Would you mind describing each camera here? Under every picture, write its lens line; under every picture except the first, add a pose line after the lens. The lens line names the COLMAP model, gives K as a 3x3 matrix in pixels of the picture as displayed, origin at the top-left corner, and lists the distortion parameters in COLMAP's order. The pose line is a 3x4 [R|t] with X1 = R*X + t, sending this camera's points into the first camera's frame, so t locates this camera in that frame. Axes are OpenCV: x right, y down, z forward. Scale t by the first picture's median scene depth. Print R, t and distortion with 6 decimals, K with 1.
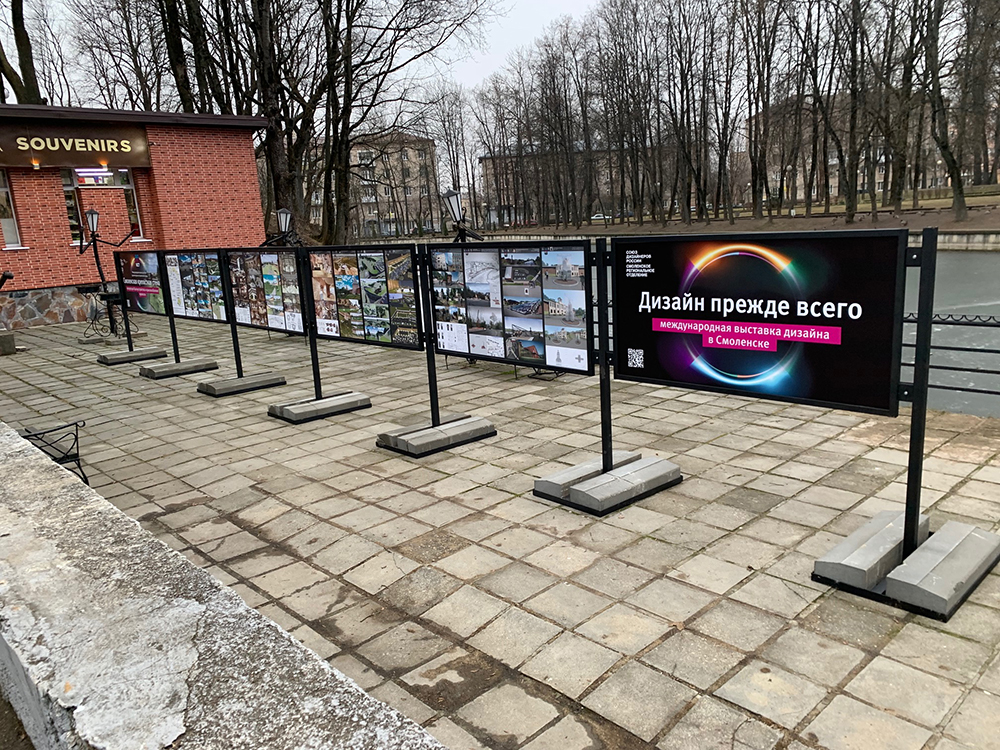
lens RADIAL K [[741.3, 0, 500.0], [0, 741.3, 375.0], [0, 0, 1]] dist [0.043368, -0.047676]
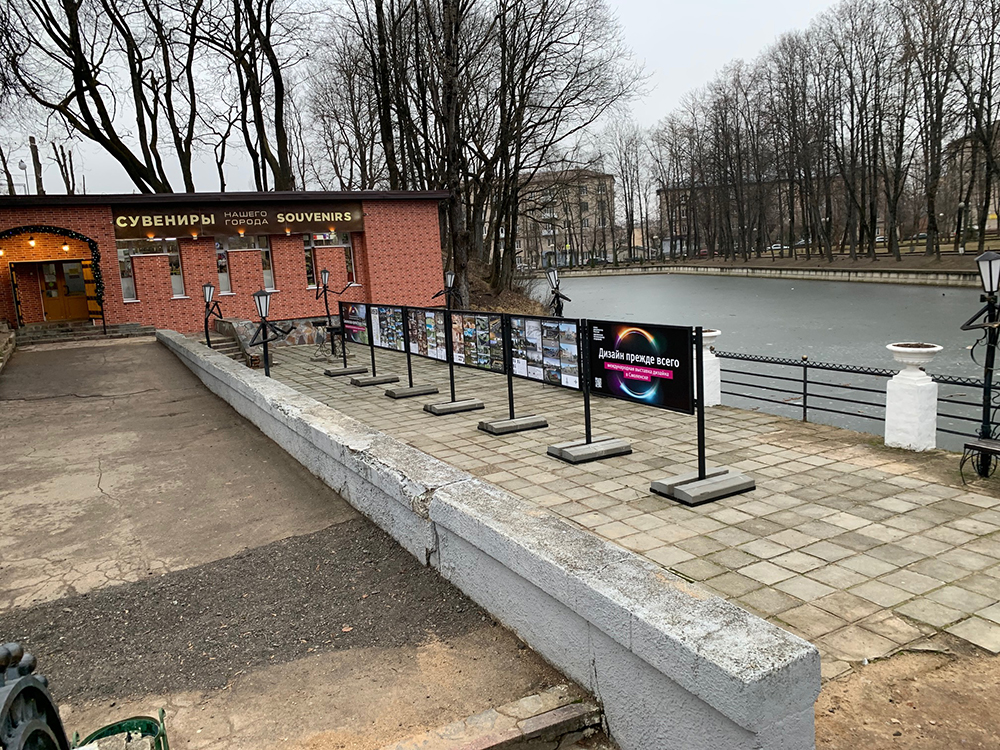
lens RADIAL K [[741.3, 0, 500.0], [0, 741.3, 375.0], [0, 0, 1]] dist [0.043368, -0.047676]
pose [[0.970093, 0.038976, -0.239585, 0.265388], [-0.046864, 0.998528, -0.027310, 0.014295], [0.238168, 0.037721, 0.970491, -0.604321]]
